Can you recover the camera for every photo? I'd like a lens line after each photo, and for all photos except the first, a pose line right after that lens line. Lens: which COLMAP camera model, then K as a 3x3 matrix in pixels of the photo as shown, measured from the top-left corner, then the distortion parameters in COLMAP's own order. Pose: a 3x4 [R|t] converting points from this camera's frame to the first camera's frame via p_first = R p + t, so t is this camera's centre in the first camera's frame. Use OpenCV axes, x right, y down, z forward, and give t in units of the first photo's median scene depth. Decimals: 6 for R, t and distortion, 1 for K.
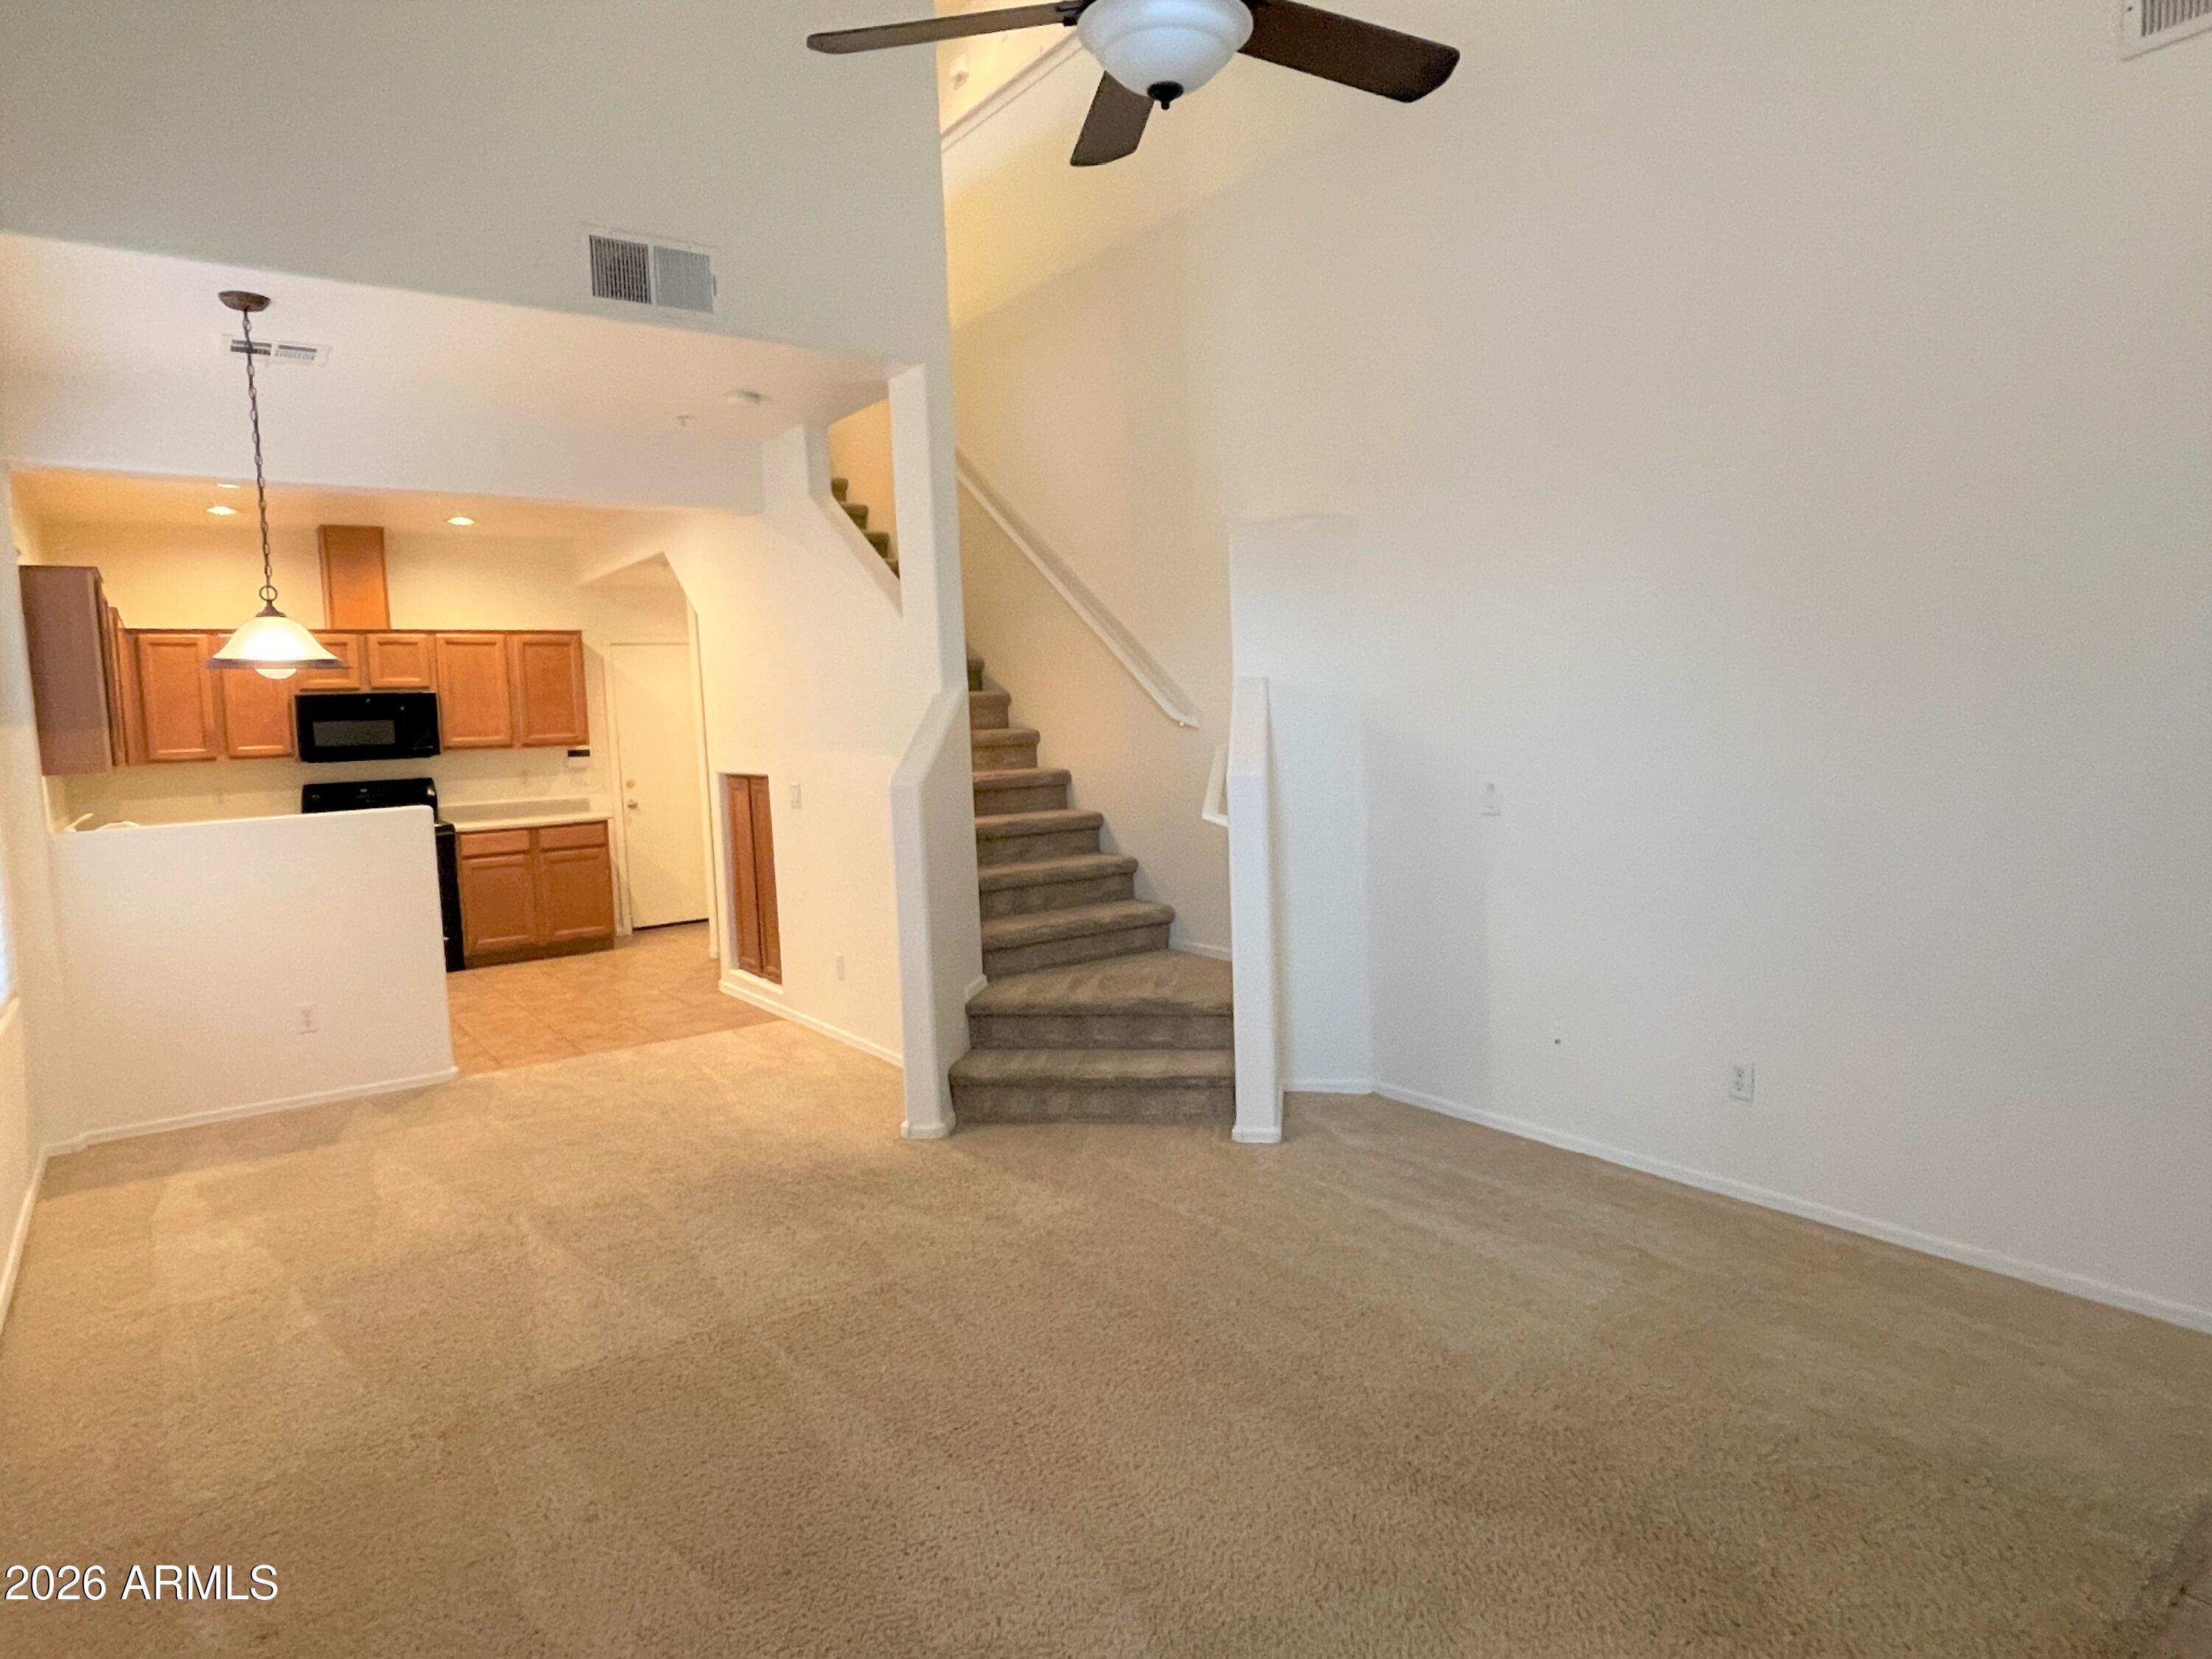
lens RADIAL K [[1339.2, 0, 1082.3], [0, 1339.2, 798.8], [0, 0, 1]] dist [-0.004412, -0.002912]
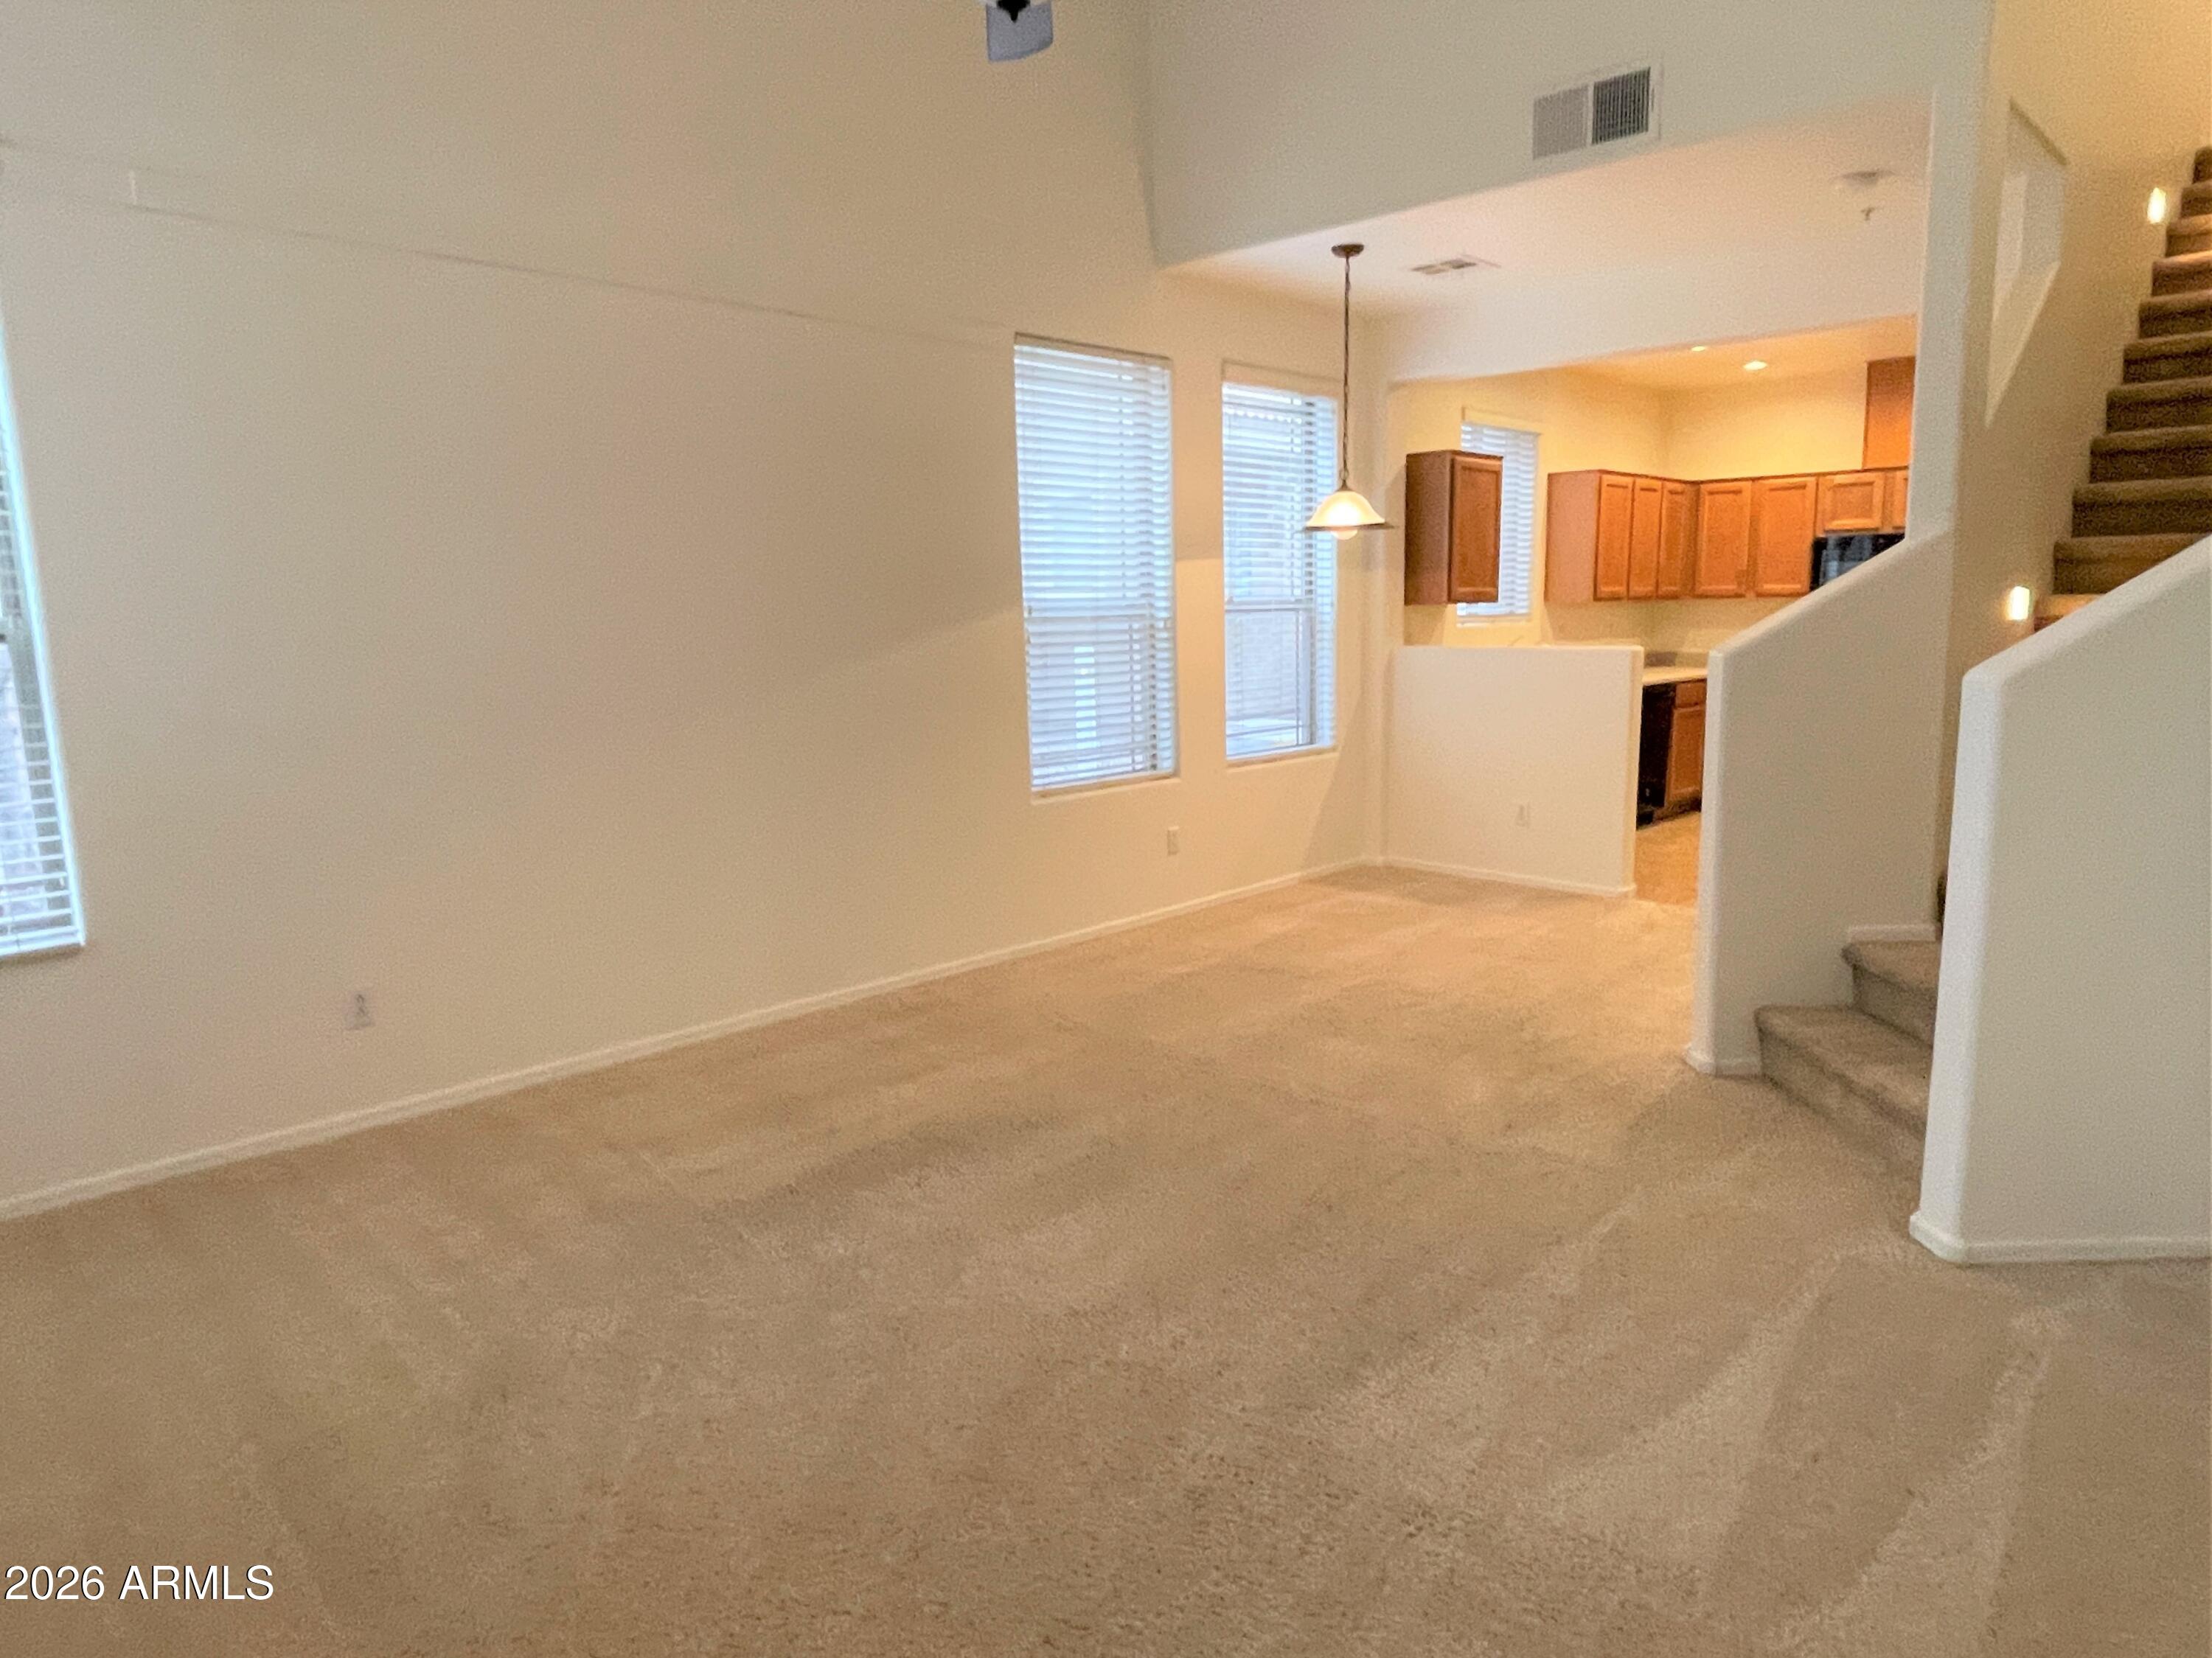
lens RADIAL K [[1339.1, 0, 1082.3], [0, 1339.1, 798.3], [0, 0, 1]] dist [-0.004412, -0.002912]
pose [[0.170171, 0.183717, -0.968137, 0.350435], [-0.058131, 0.982628, 0.176249, -0.026982], [0.983699, 0.026286, 0.177894, 0.251285]]
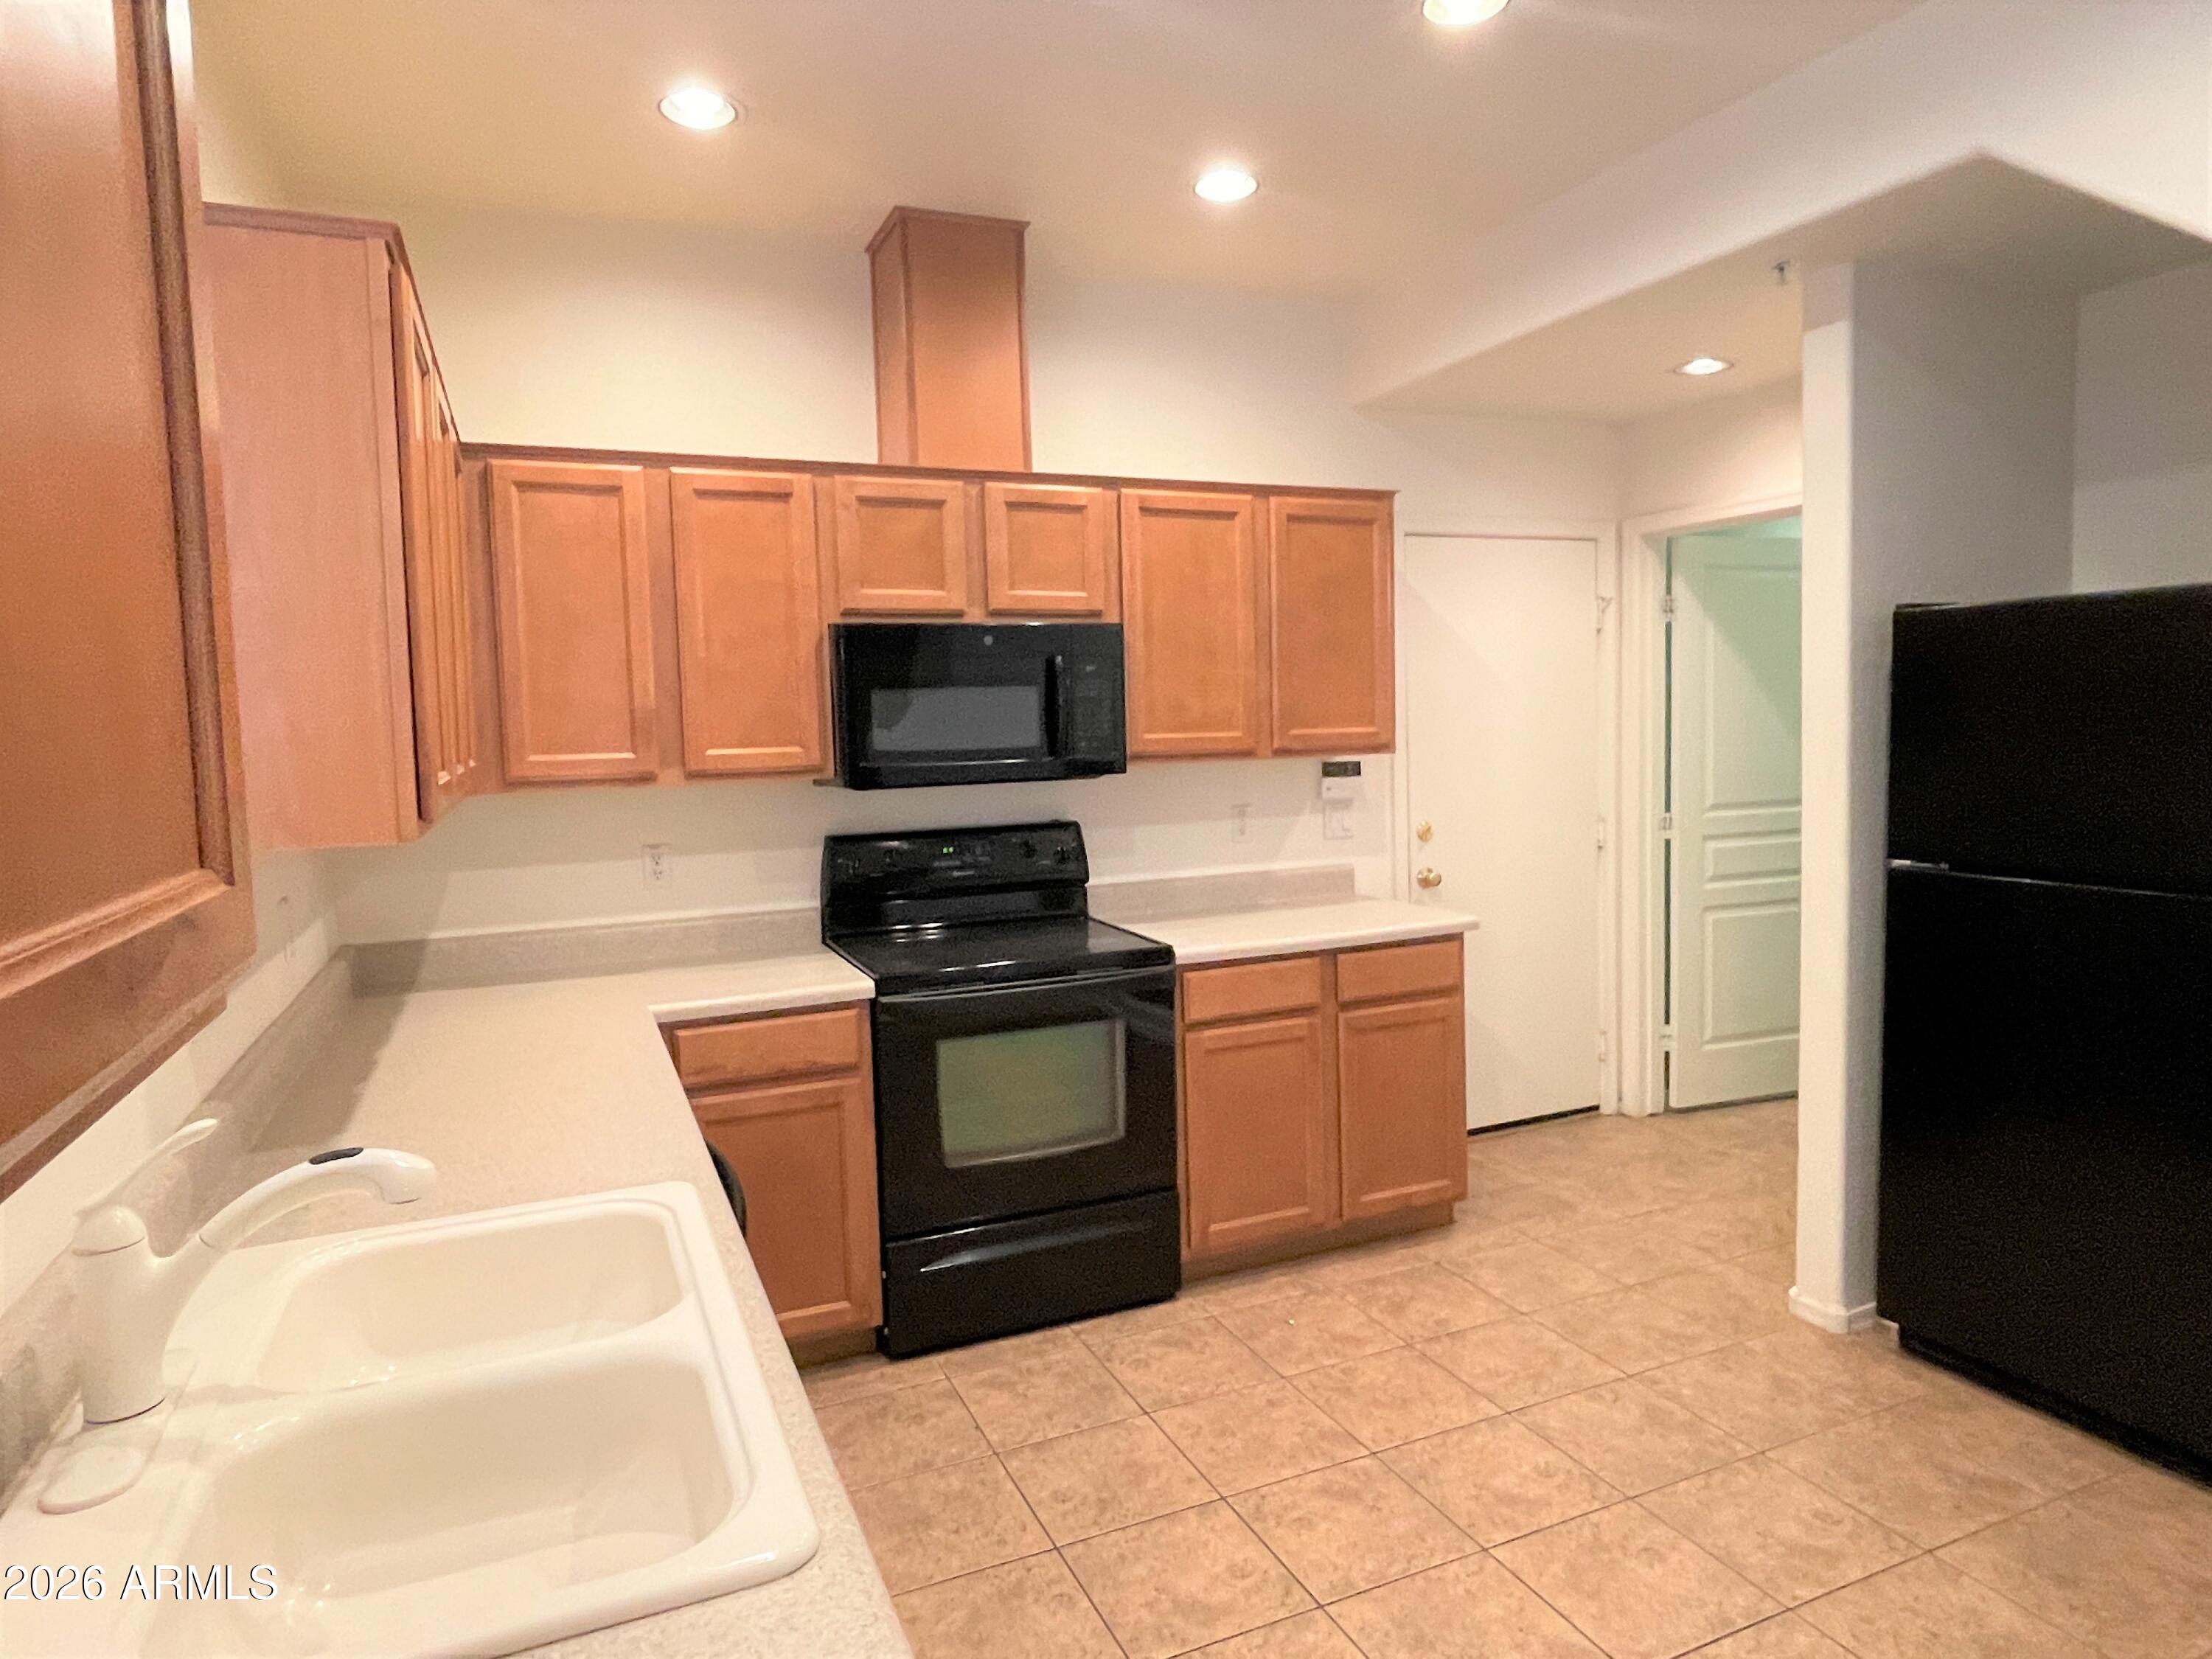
lens RADIAL K [[1339.2, 0, 1082.3], [0, 1339.2, 798.8], [0, 0, 1]] dist [-0.004412, -0.002912]
pose [[0.977580, 0.028131, -0.208676, -0.417497], [-0.026360, 0.999589, 0.011261, -0.030124], [0.208907, -0.005508, 0.977920, 0.601295]]
